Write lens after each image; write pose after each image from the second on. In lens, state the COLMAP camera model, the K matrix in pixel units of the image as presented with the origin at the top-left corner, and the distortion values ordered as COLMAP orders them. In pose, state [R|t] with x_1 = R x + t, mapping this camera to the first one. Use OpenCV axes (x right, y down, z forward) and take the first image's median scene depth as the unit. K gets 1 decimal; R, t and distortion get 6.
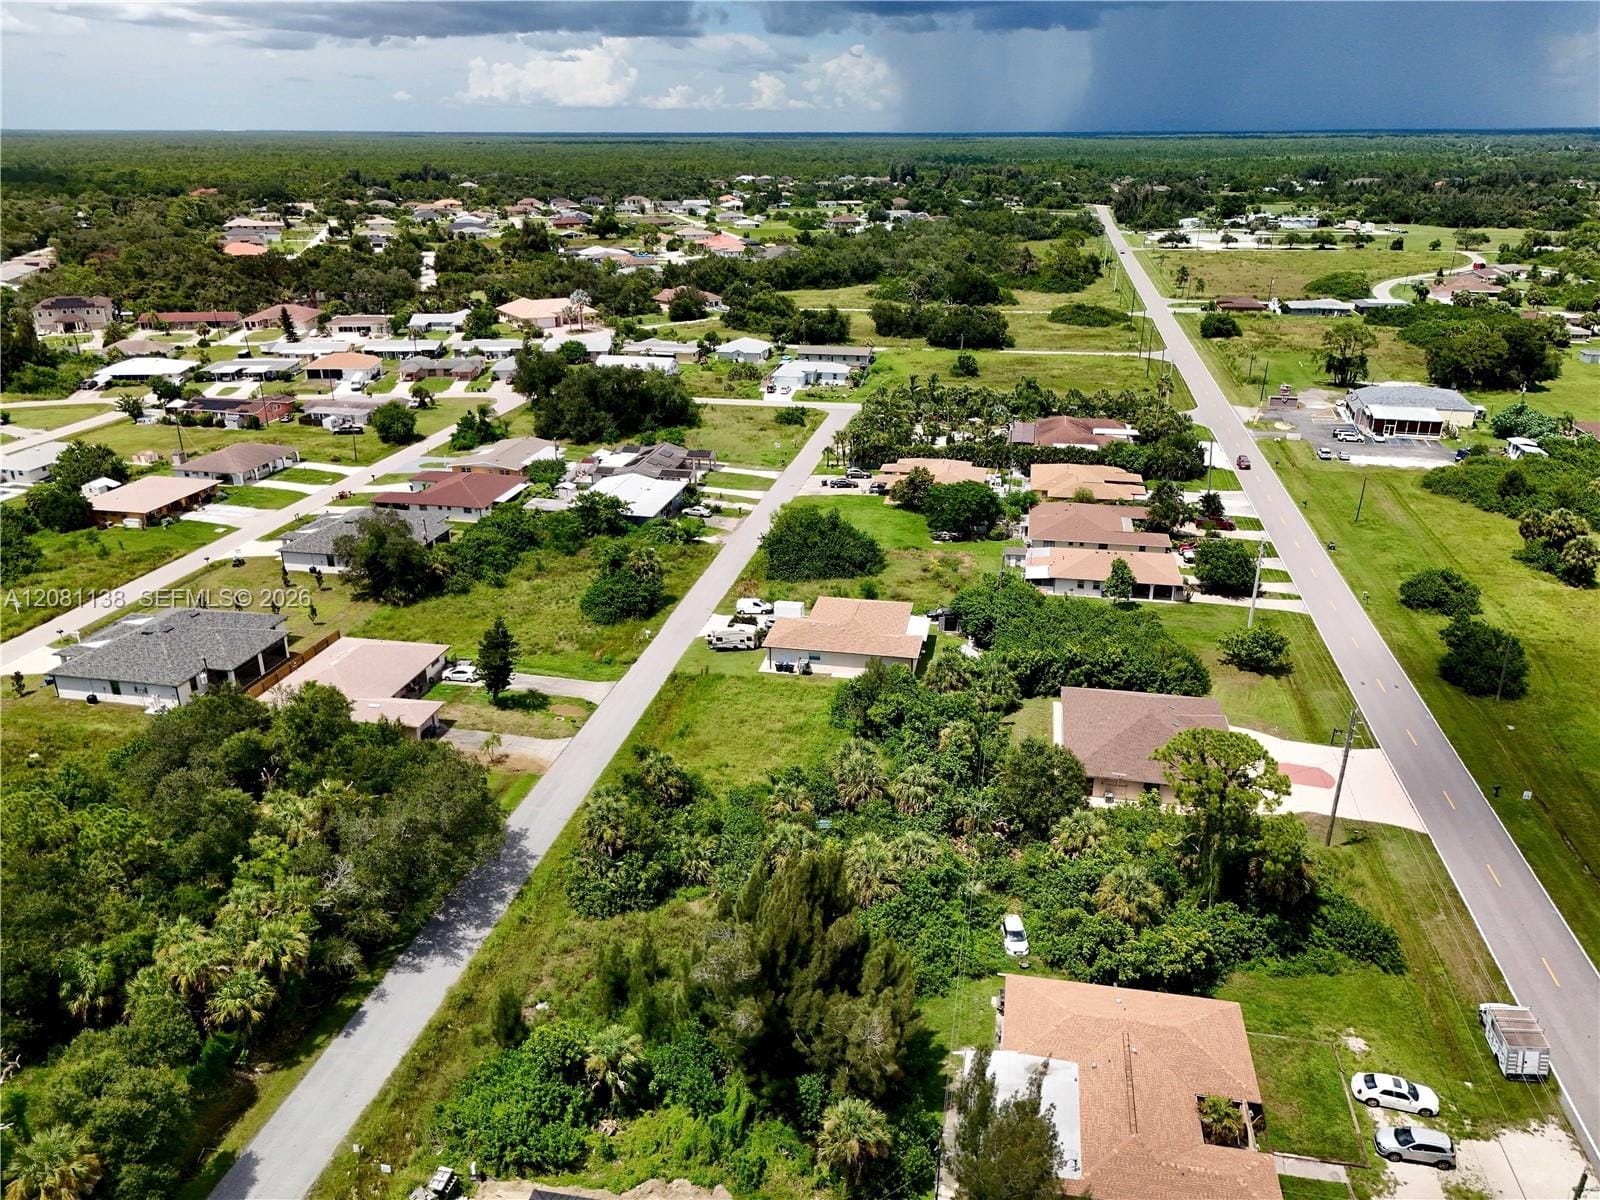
lens RADIAL K [[1178.1, 0, 801.6], [0, 1178.1, 598.7], [0, 0, 1]] dist [0.066596, -0.066192]
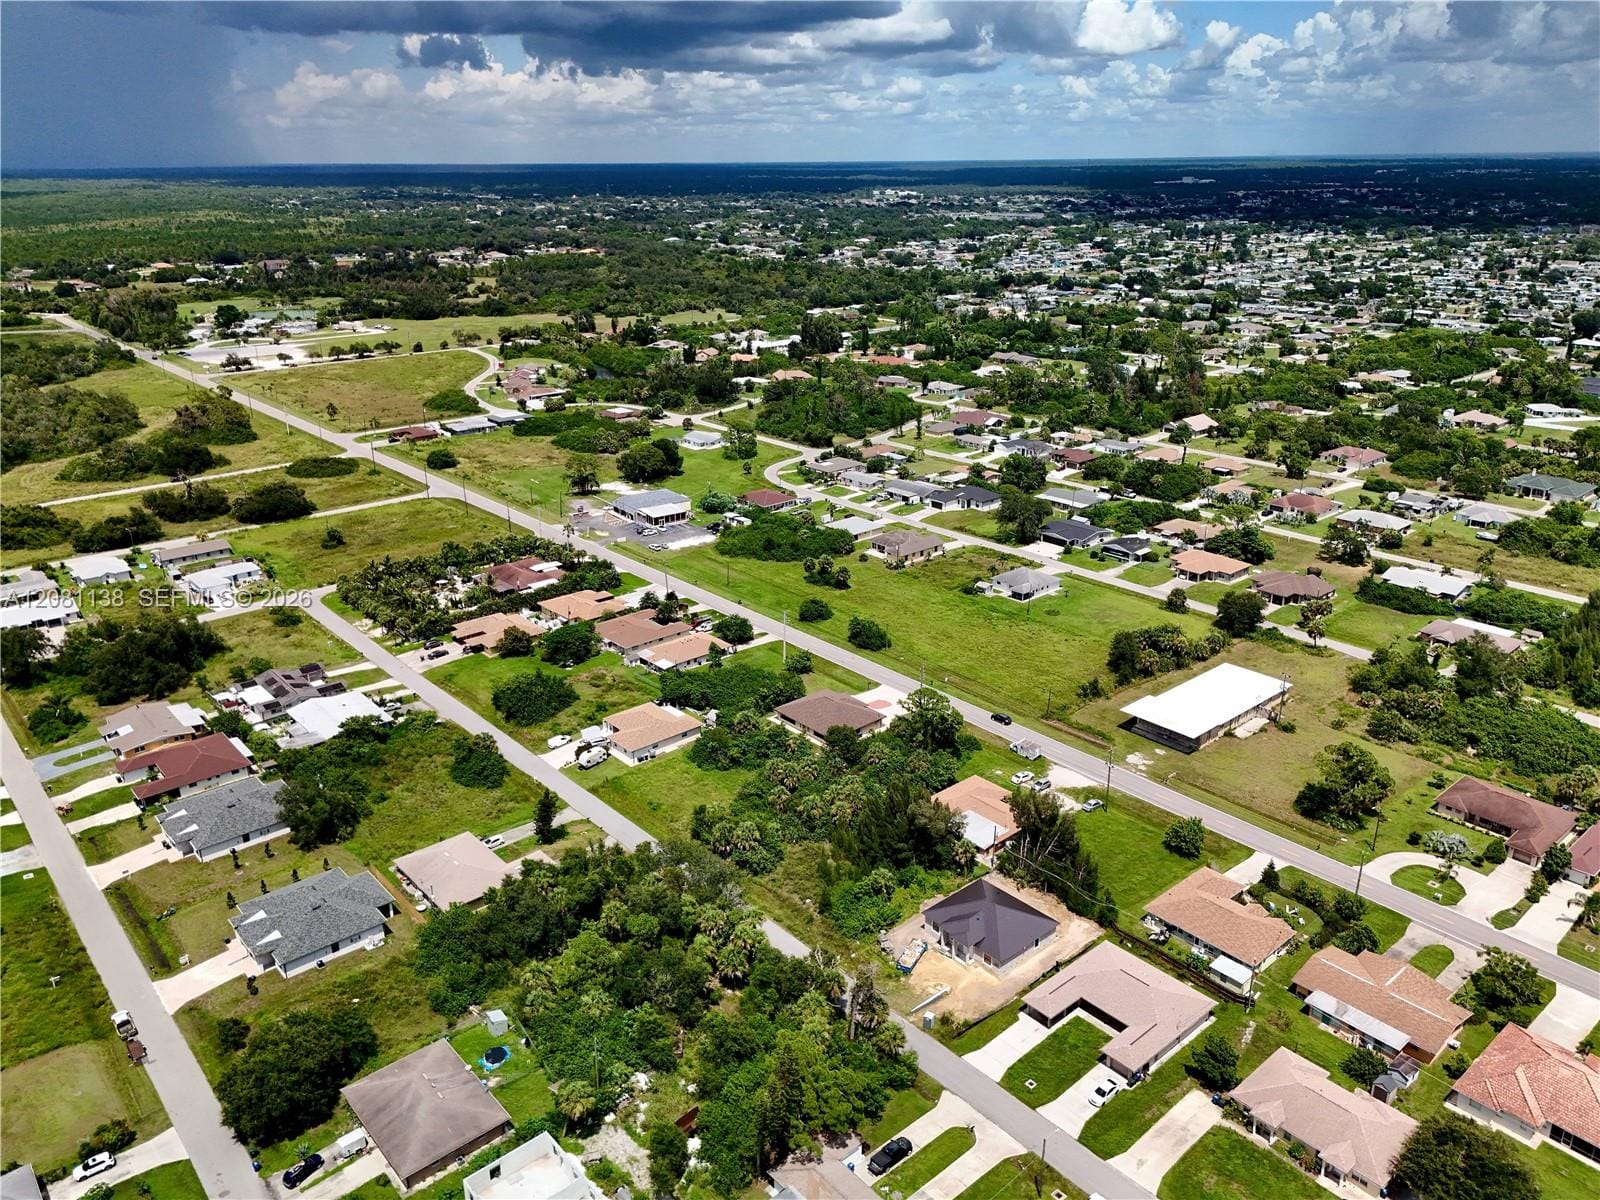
lens RADIAL K [[1178.1, 0, 801.6], [0, 1178.1, 598.7], [0, 0, 1]] dist [0.066596, -0.066192]
pose [[0.615198, -0.277318, 0.737988, -0.702843], [0.295483, 0.948962, 0.110277, -0.185851], [-0.730904, 0.150221, 0.665742, -0.236667]]
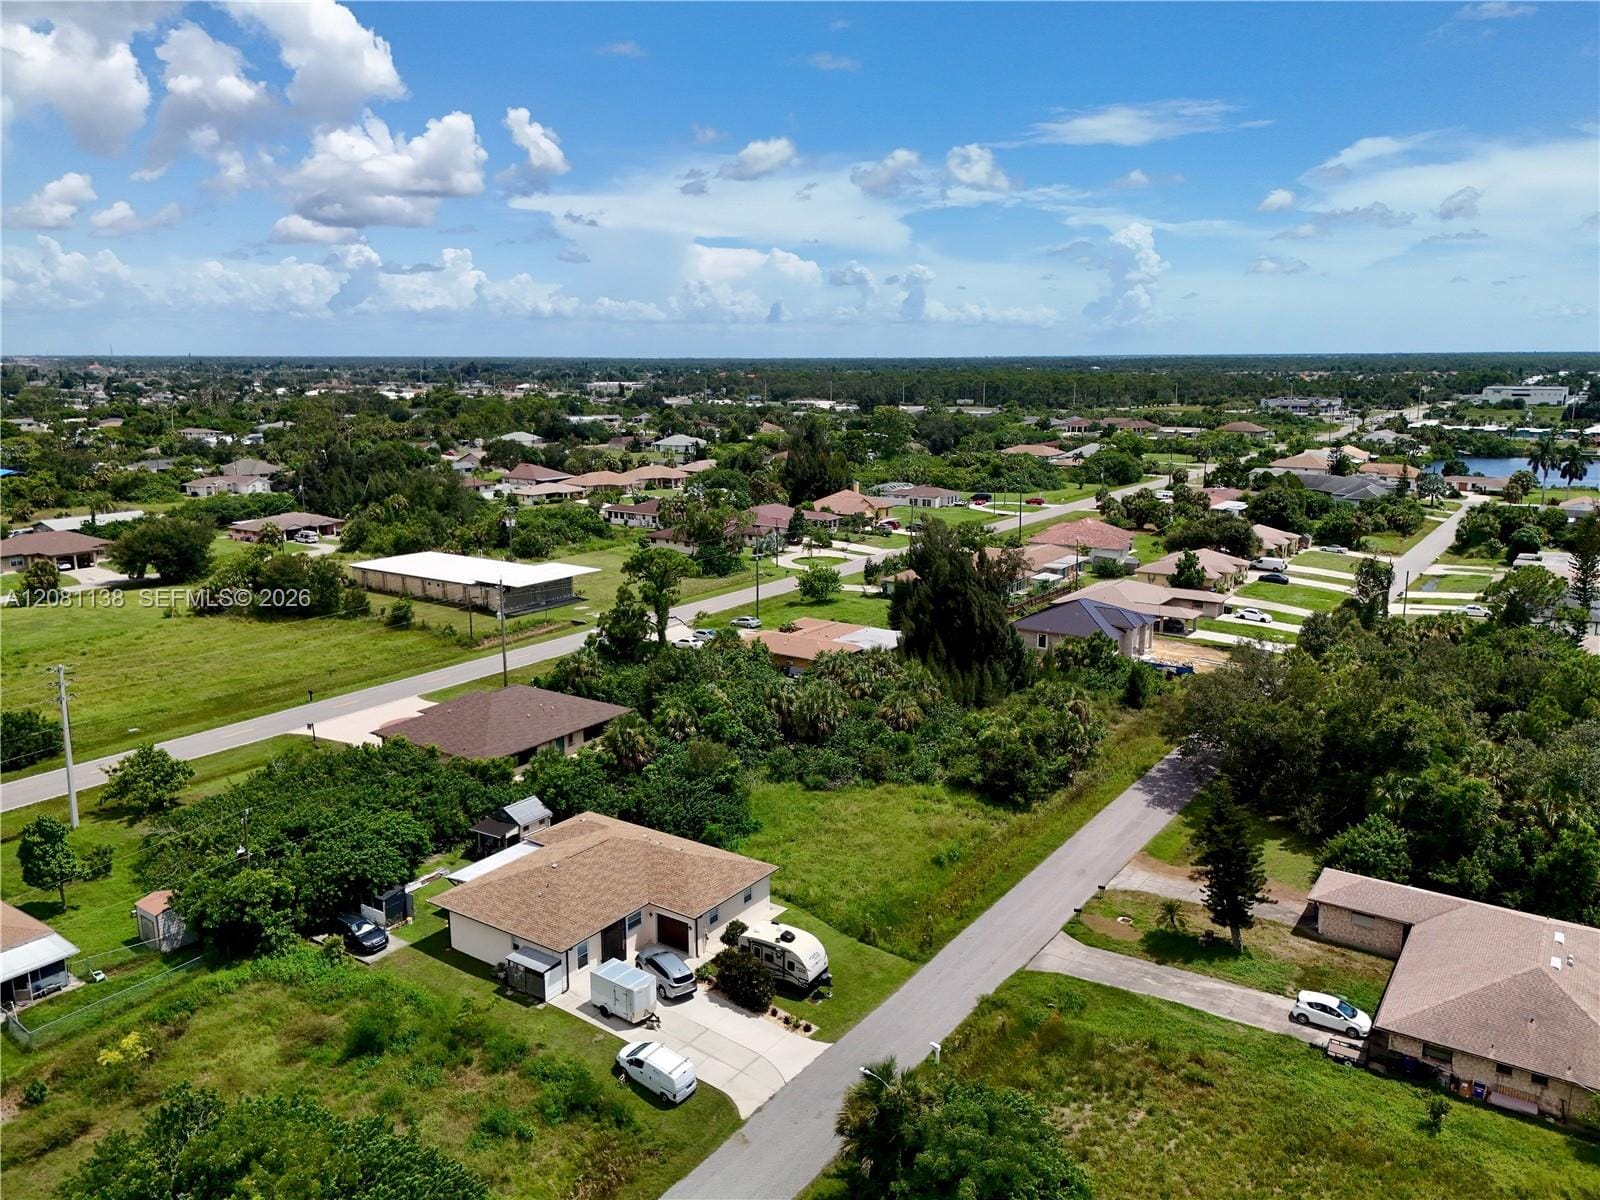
lens RADIAL K [[1188.3, 0, 801.9], [0, 1188.3, 591.3], [0, 0, 1]] dist [0.067594, -0.066595]
pose [[-0.917466, -0.072312, 0.391188, -0.173339], [0.150631, 0.846976, 0.509844, -0.243457], [-0.368195, 0.526690, -0.766179, 0.884886]]
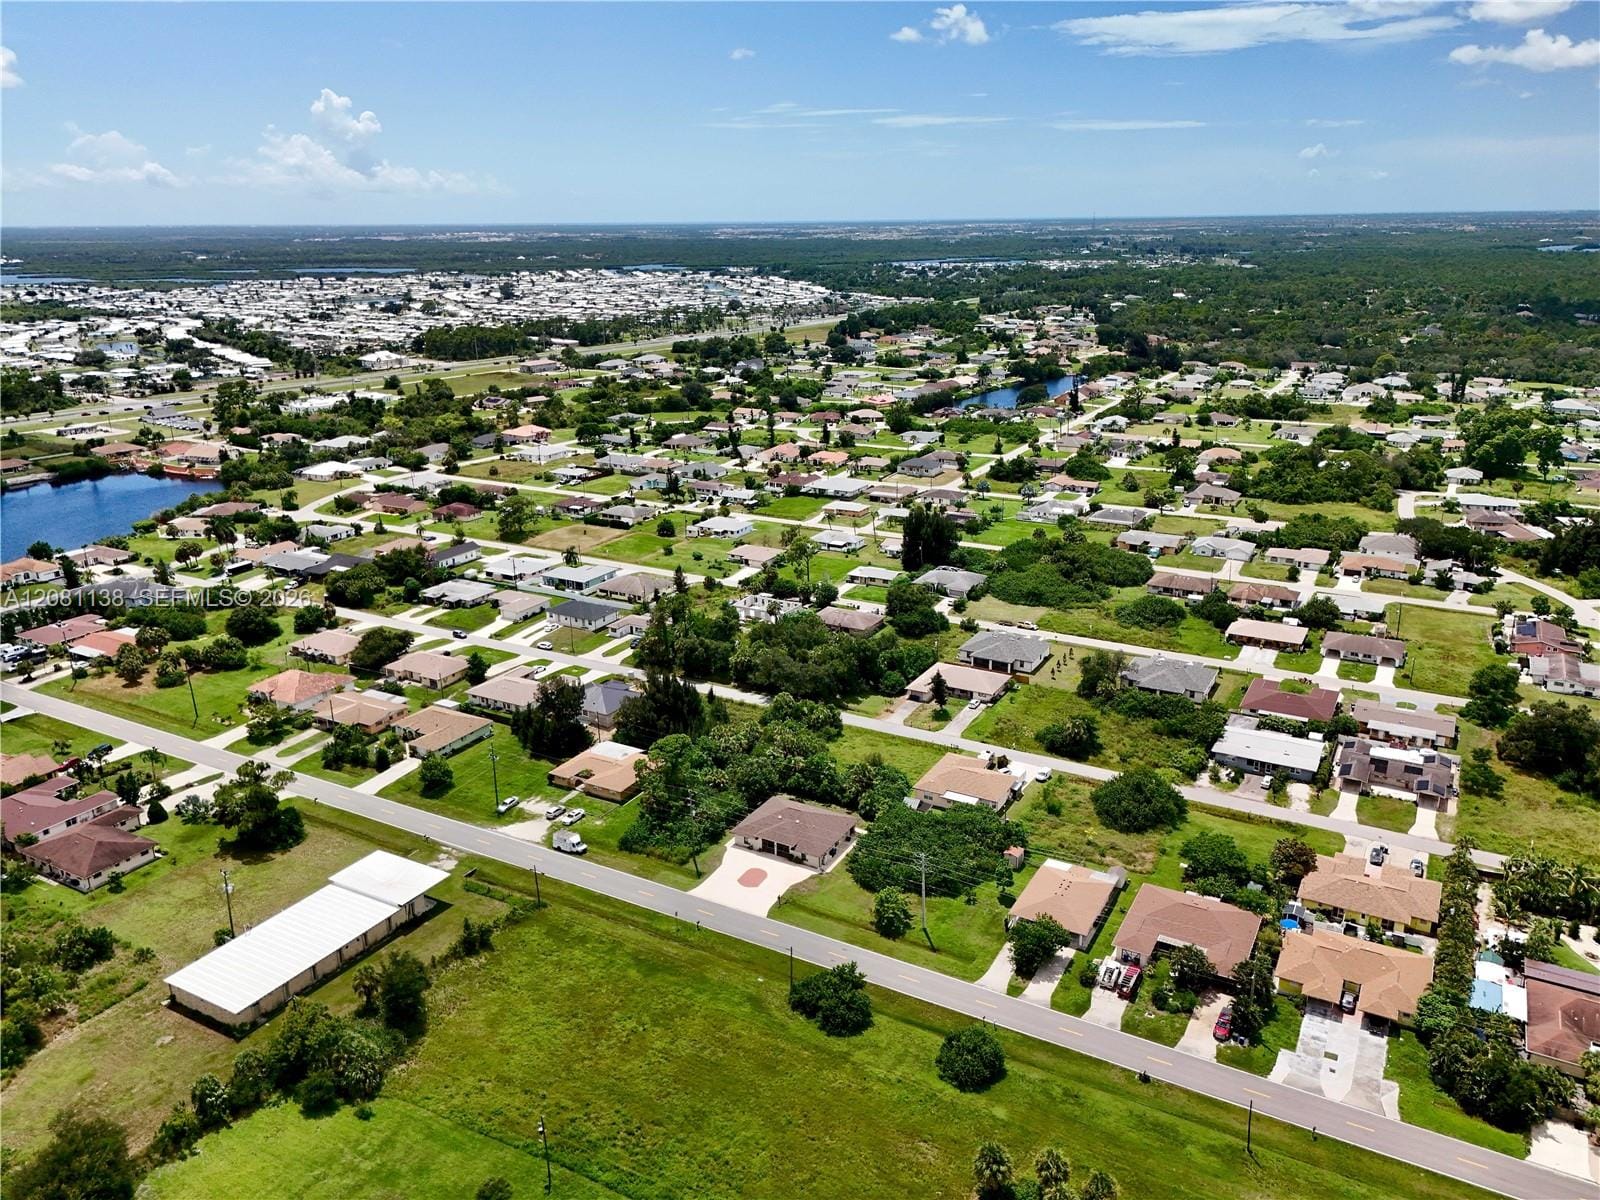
lens RADIAL K [[1171.0, 0, 801.2], [0, 1171.0, 597.1], [0, 0, 1]] dist [0.057432, -0.048947]
pose [[-0.314220, 0.295072, -0.902330, 1.019857], [-0.338657, 0.853099, 0.396904, -0.514283], [0.886892, 0.430296, -0.168132, 0.640763]]
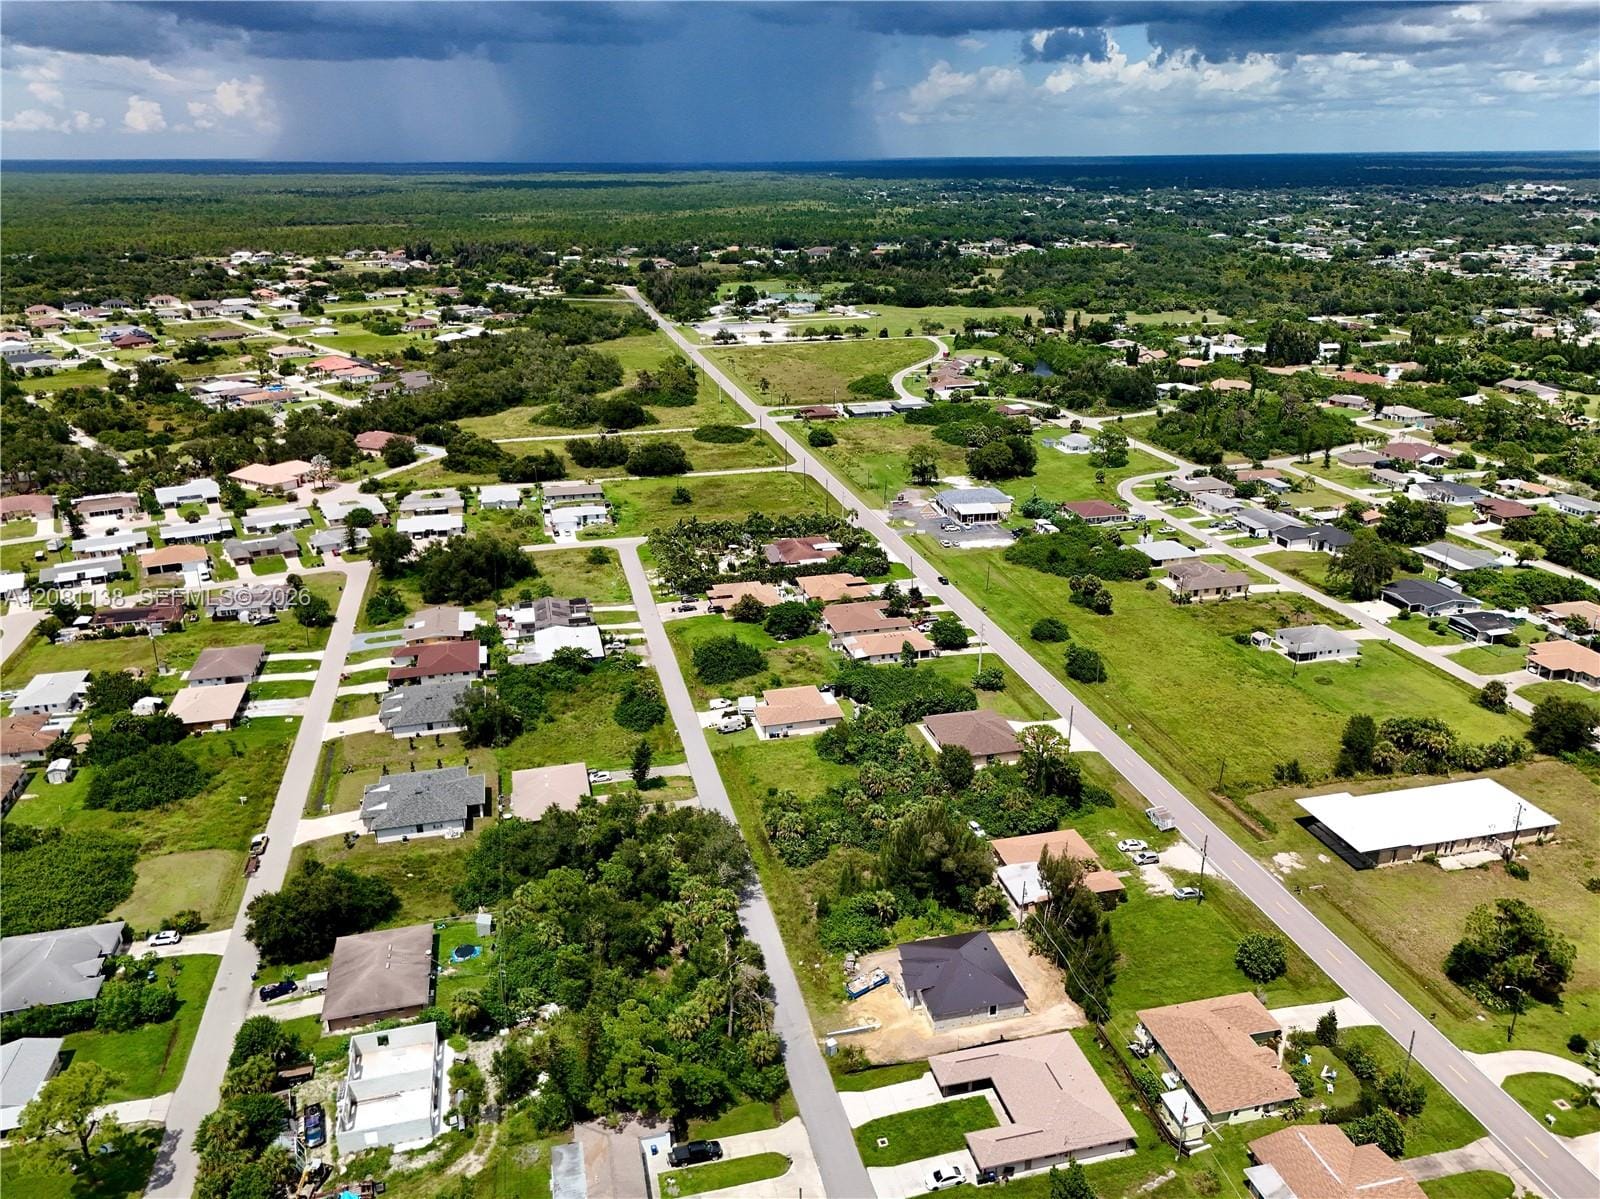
lens RADIAL K [[1183.1, 0, 797.0], [0, 1183.1, 580.4], [0, 0, 1]] dist [0.101826, -0.132395]
pose [[0.907182, -0.145481, 0.394787, -0.428242], [0.159352, 0.987219, -0.002379, -0.107034], [-0.389395, 0.065068, 0.918770, -0.448391]]
